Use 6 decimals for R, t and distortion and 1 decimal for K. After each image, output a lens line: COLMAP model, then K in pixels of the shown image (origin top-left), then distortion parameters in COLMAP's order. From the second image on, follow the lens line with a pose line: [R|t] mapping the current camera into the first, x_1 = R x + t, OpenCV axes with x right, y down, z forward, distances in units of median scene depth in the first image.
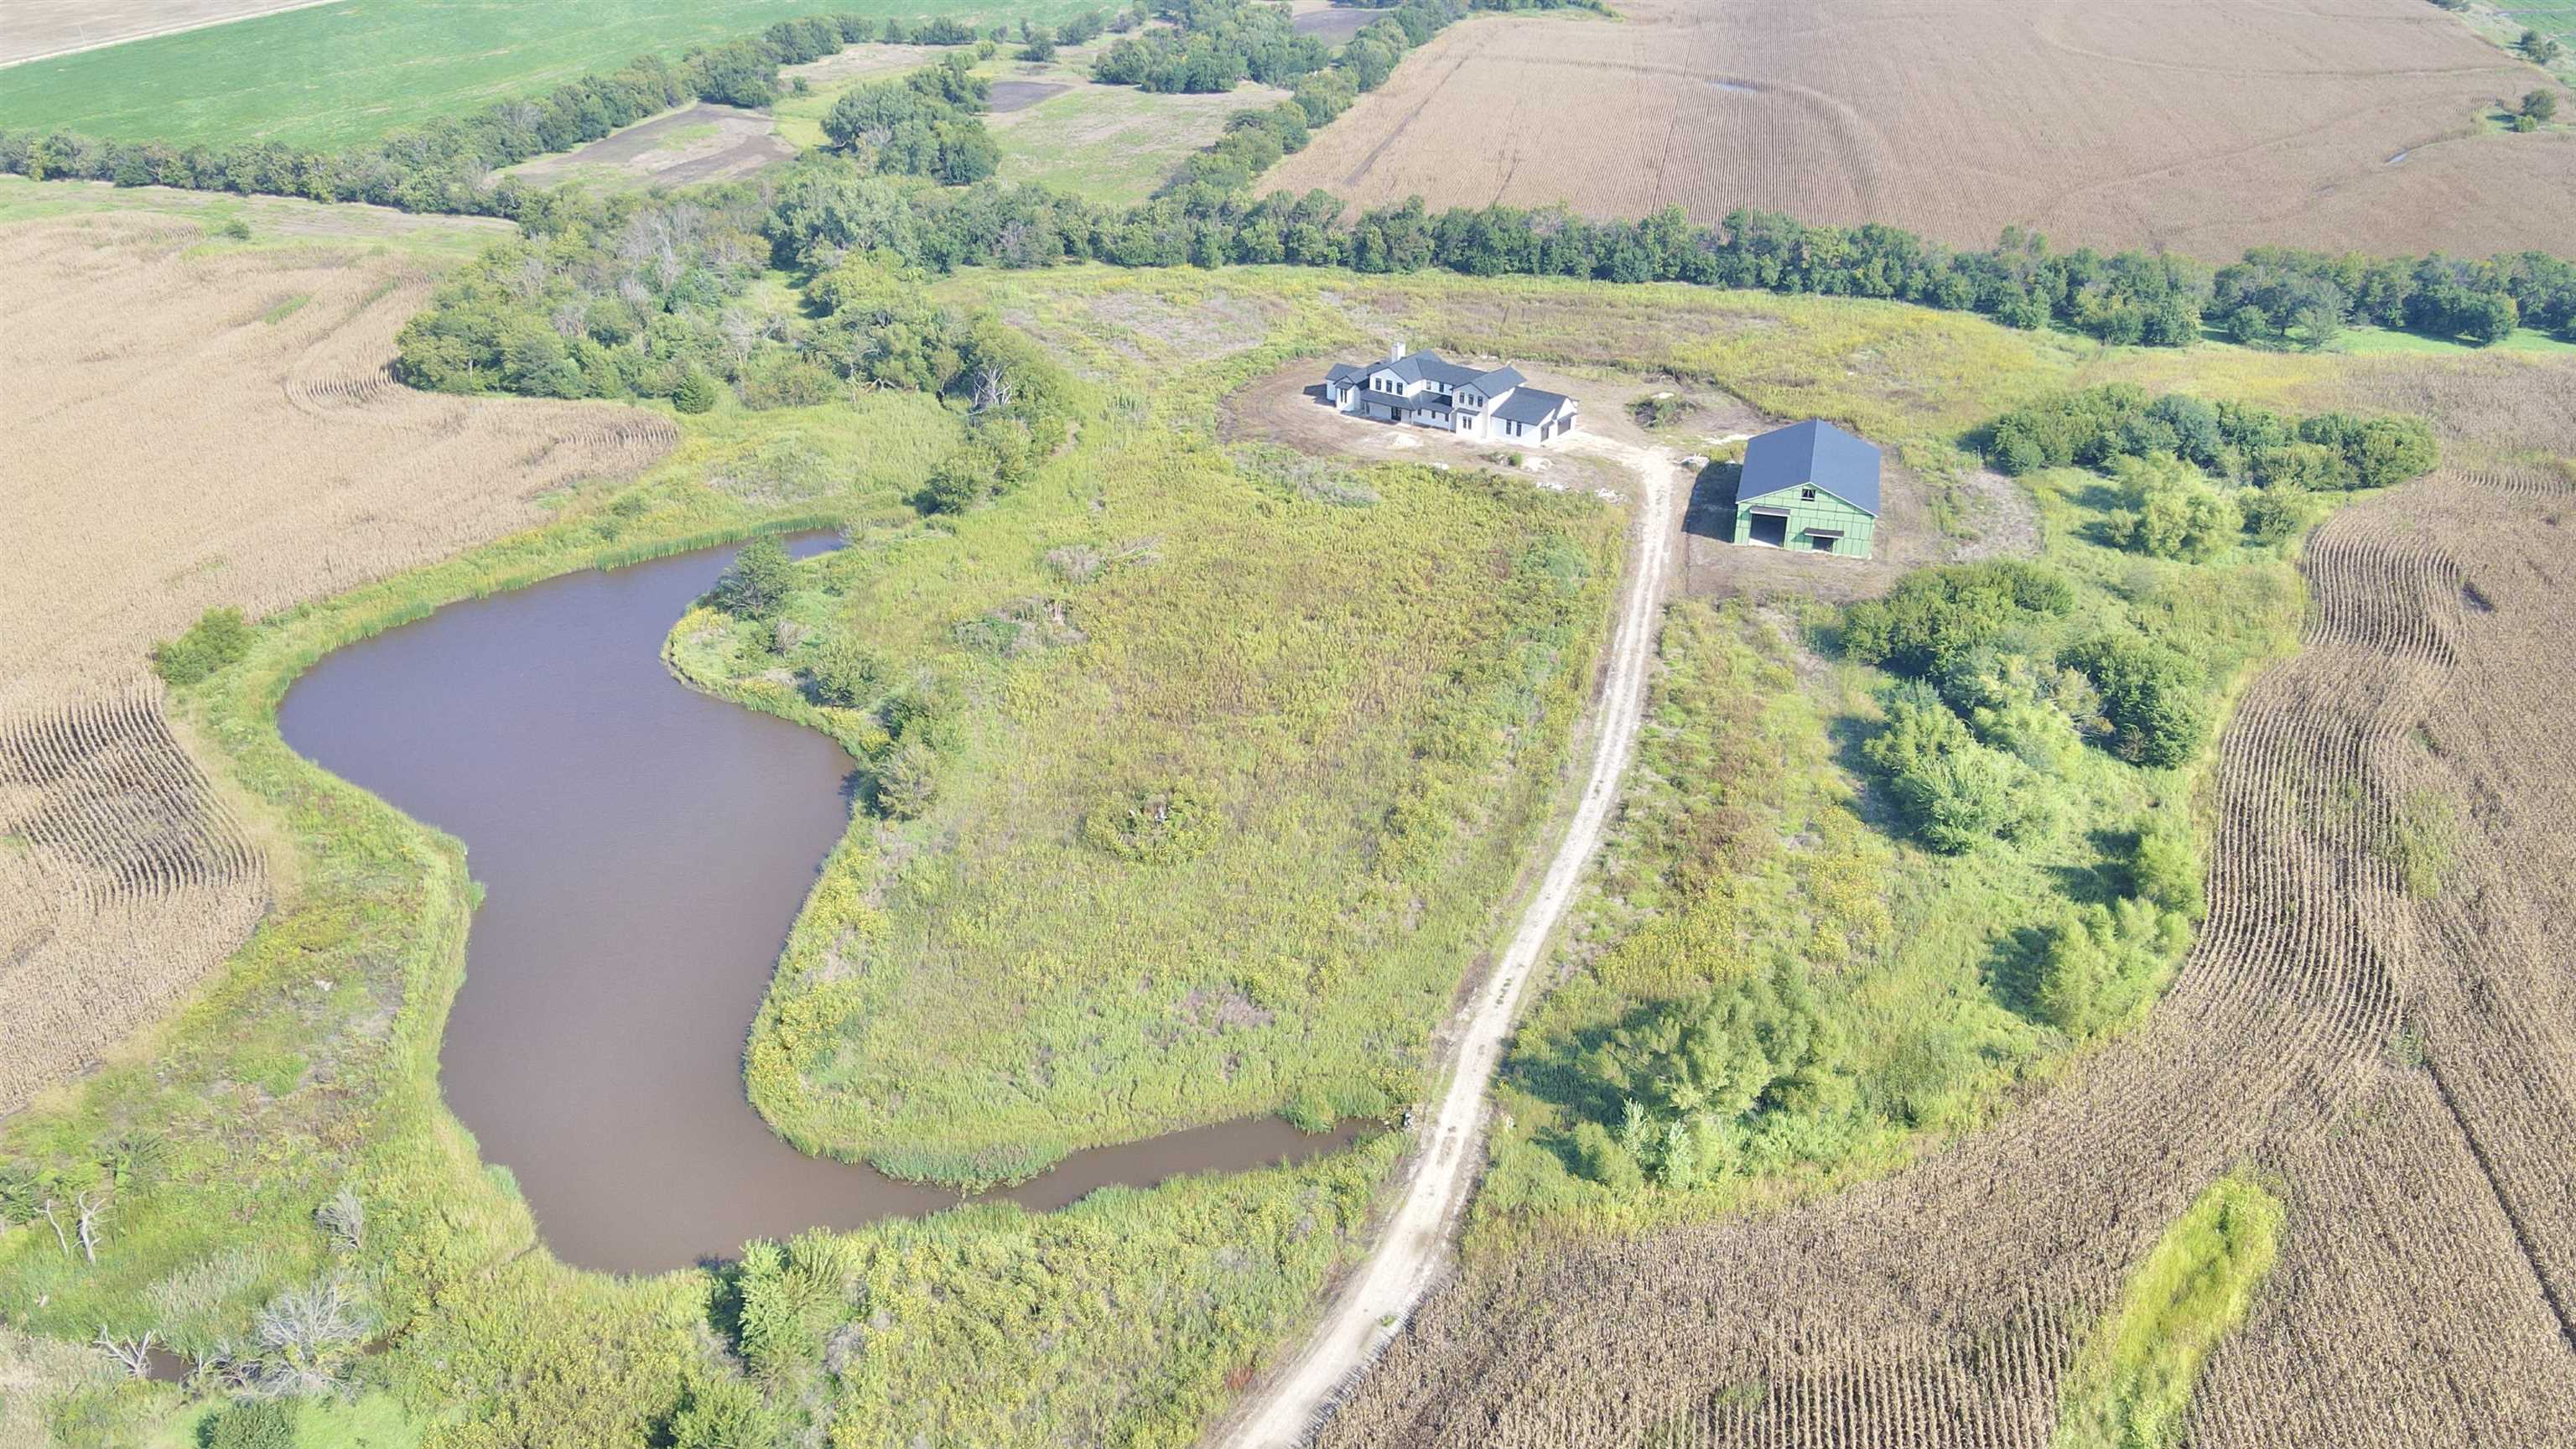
lens RADIAL K [[1895.8, 0, 1288.0], [0, 1895.8, 724.5], [0, 0, 1]] dist [-0.008263, 0.045642]
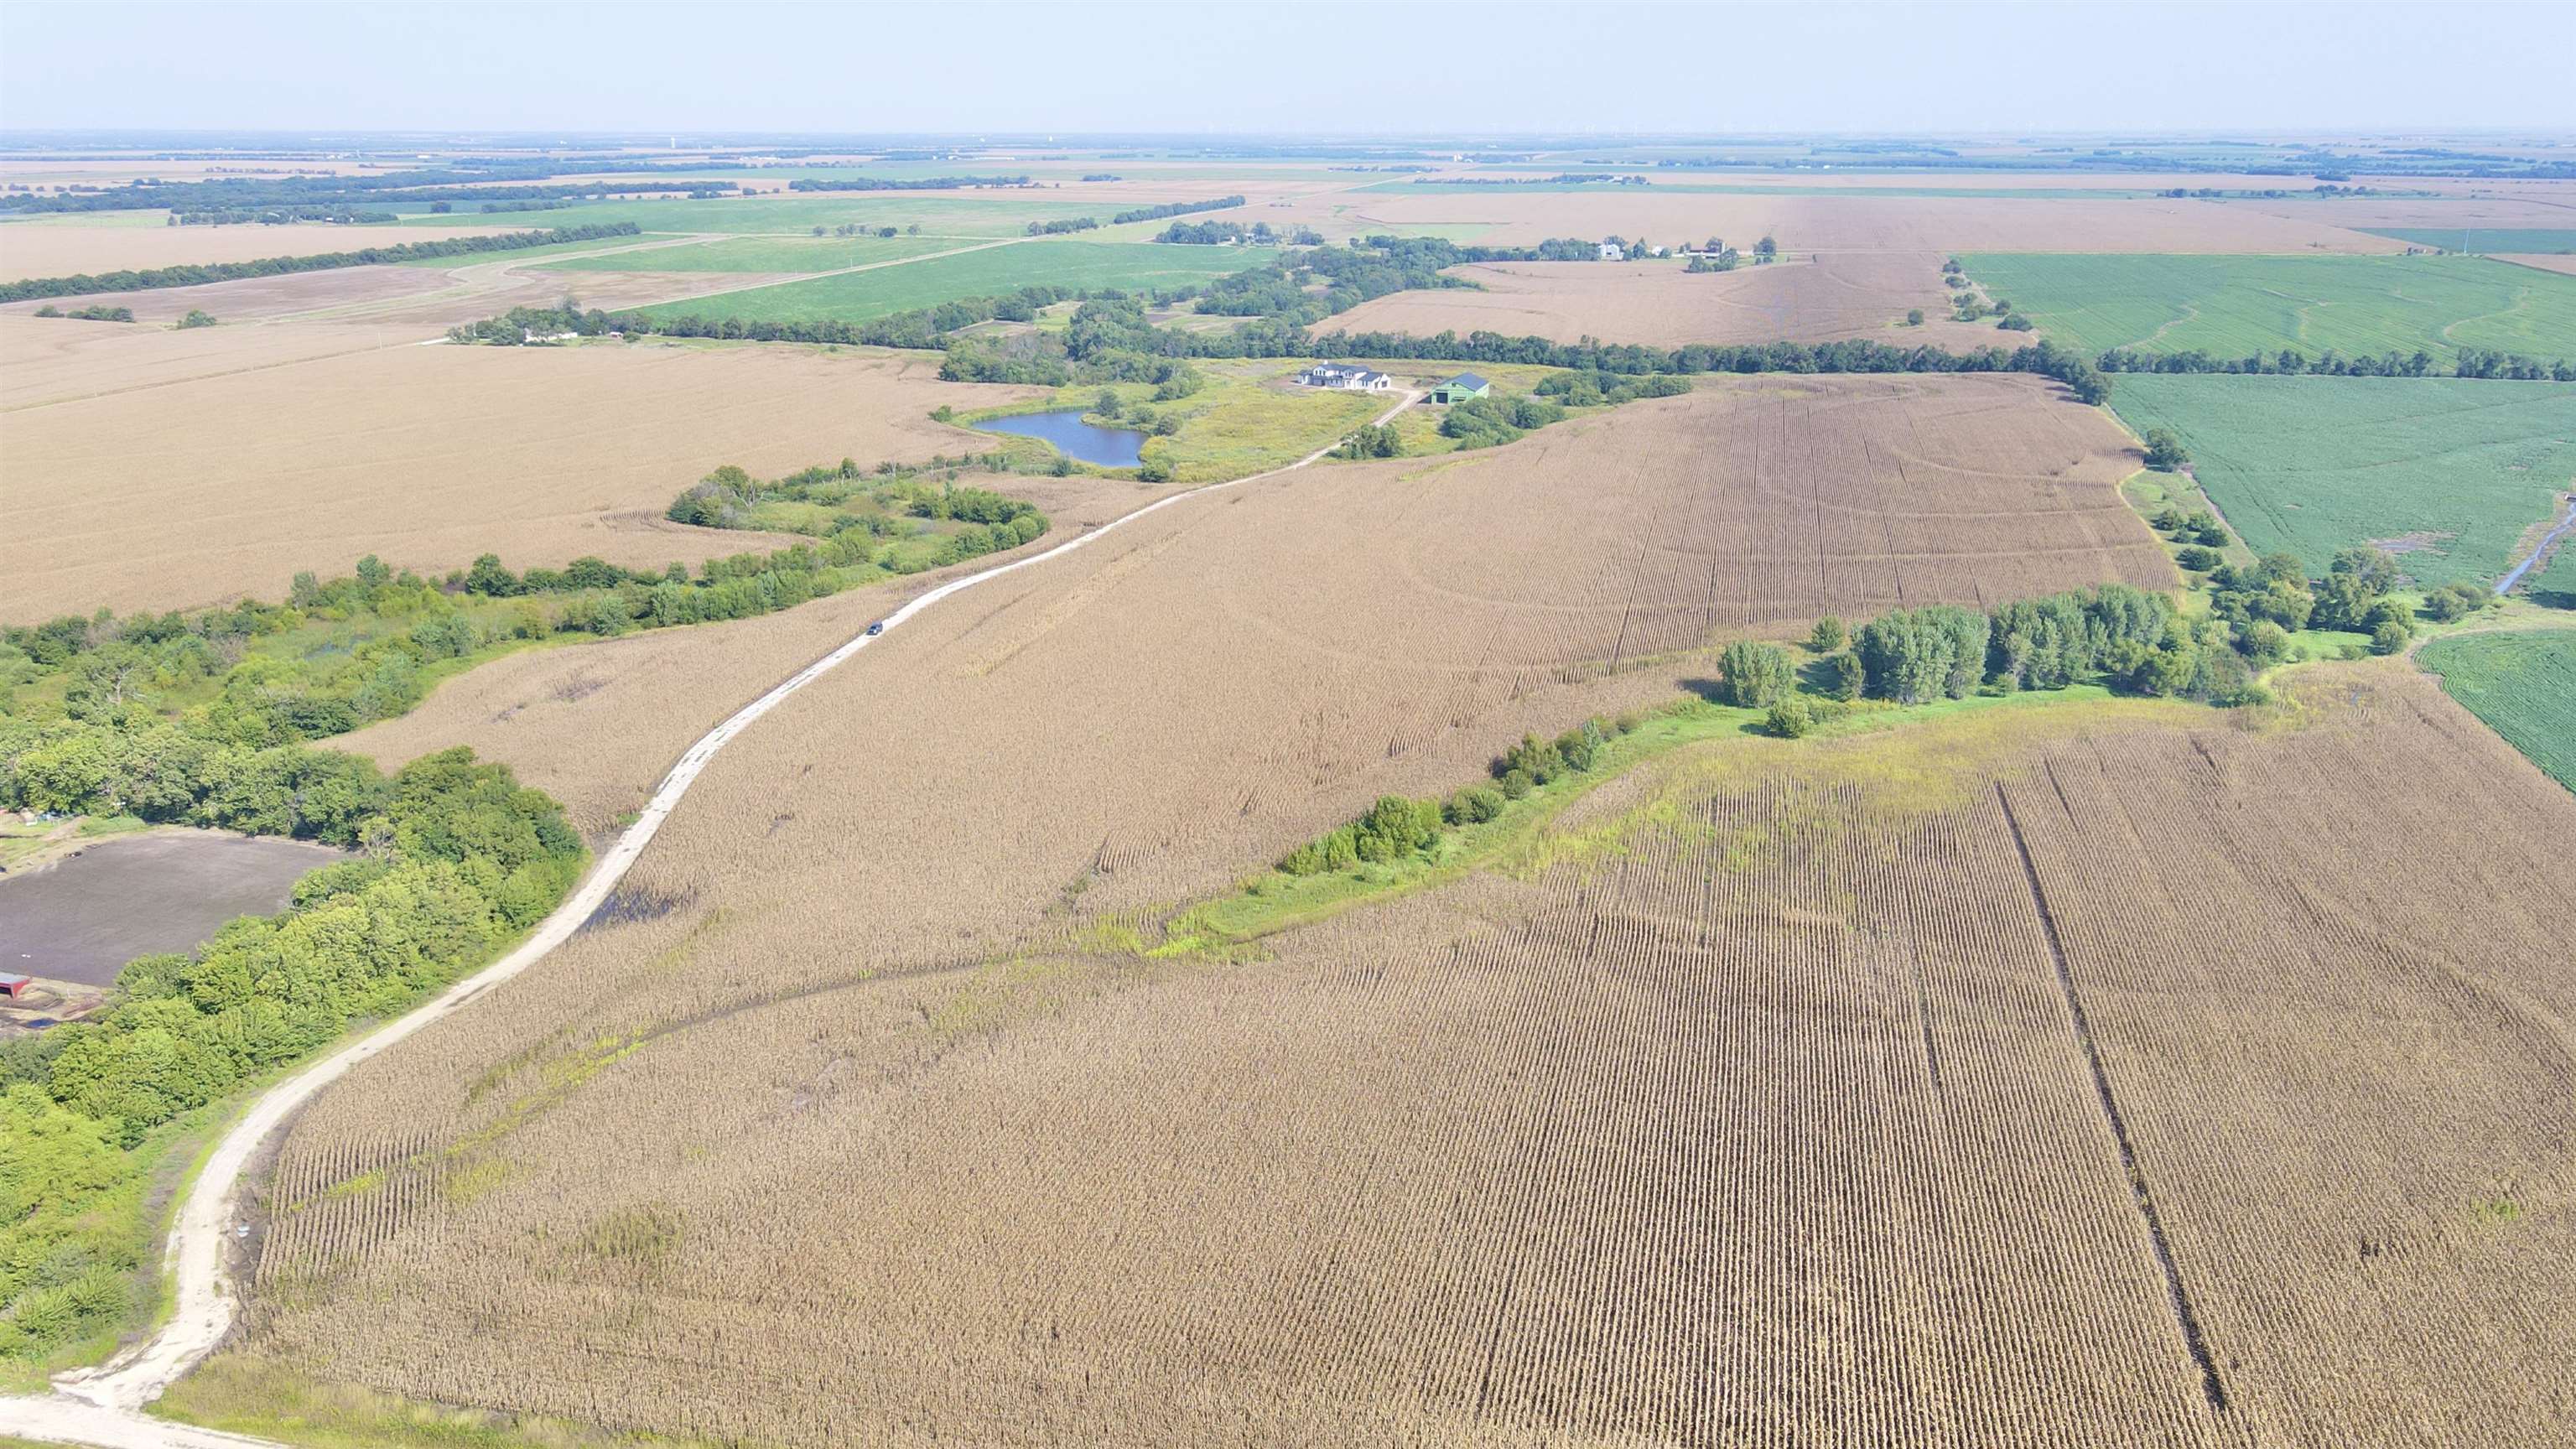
lens RADIAL K [[1895.8, 0, 1288.0], [0, 1895.8, 724.5], [0, 0, 1]] dist [-0.008263, 0.045642]
pose [[0.999762, 0.004494, -0.021334, 0.067477], [-0.008216, 0.984042, -0.177746, 0.803980], [0.020195, 0.177879, 0.983845, -1.584603]]
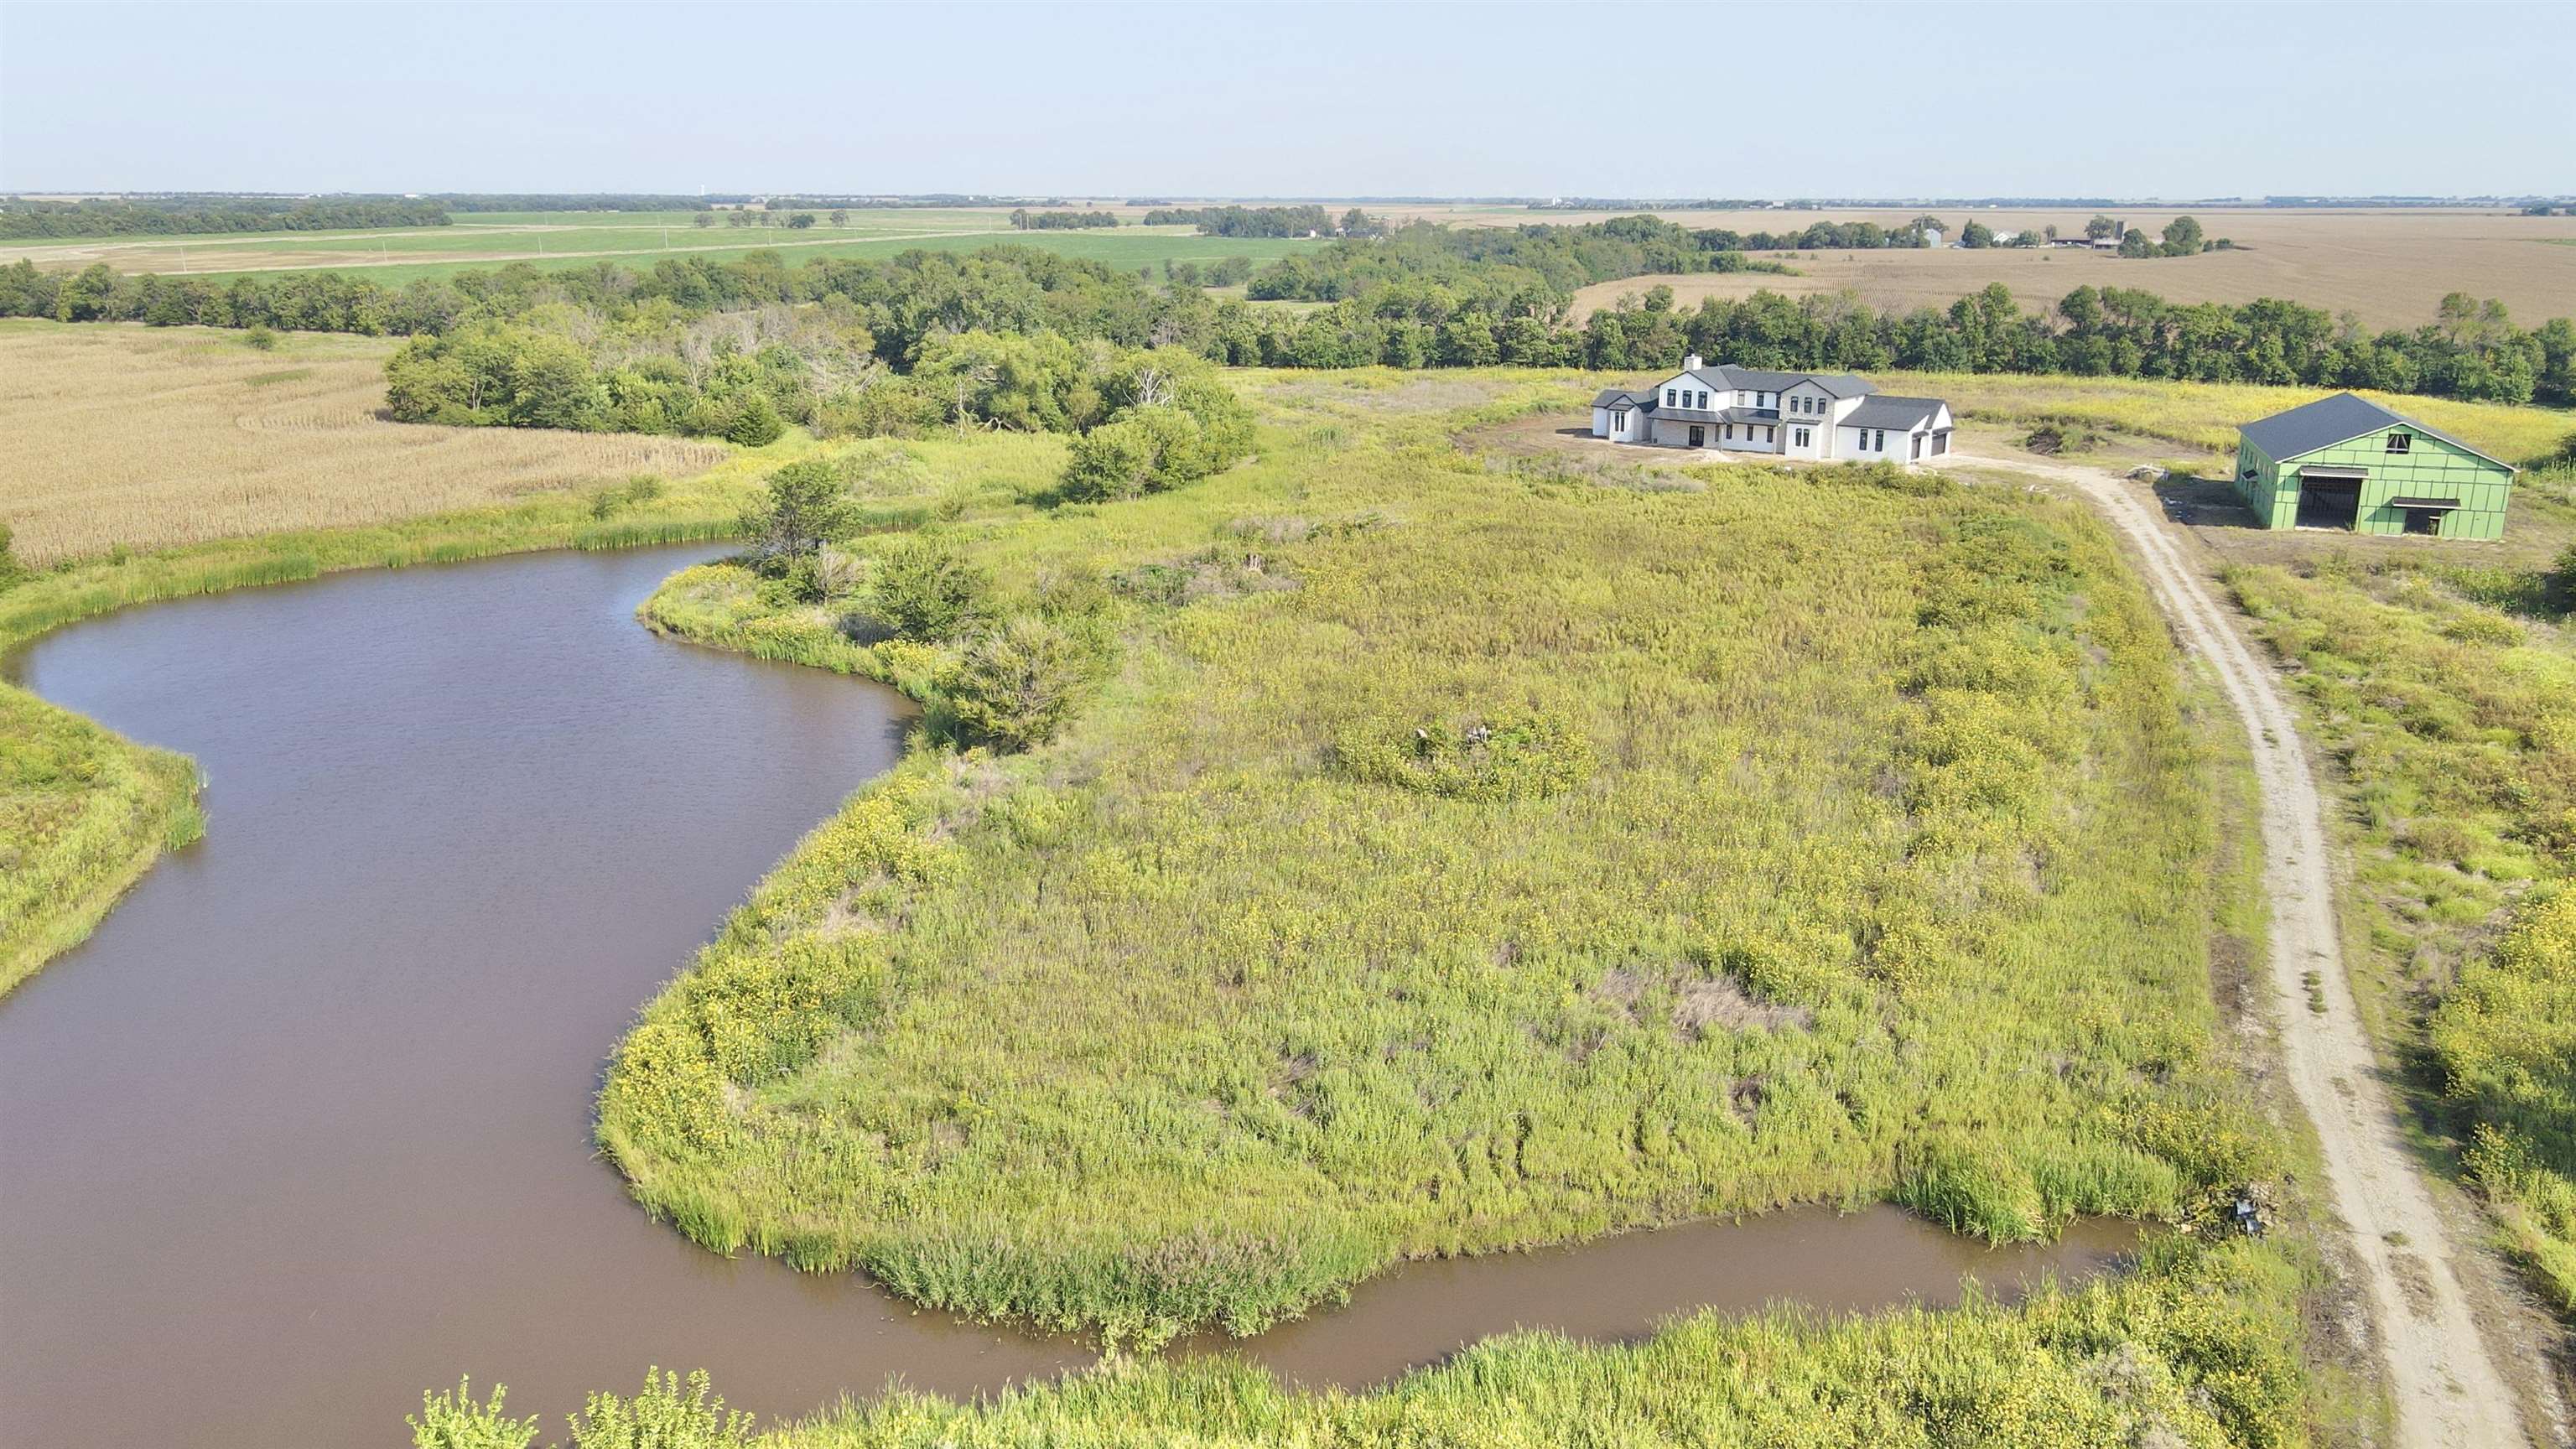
lens RADIAL K [[1895.8, 0, 1288.0], [0, 1895.8, 724.5], [0, 0, 1]] dist [-0.008263, 0.045642]
pose [[0.998443, 0.015452, -0.053591, -0.059897], [-0.026457, 0.977089, -0.211180, 0.103806], [0.049100, 0.212269, 0.975977, 0.310574]]
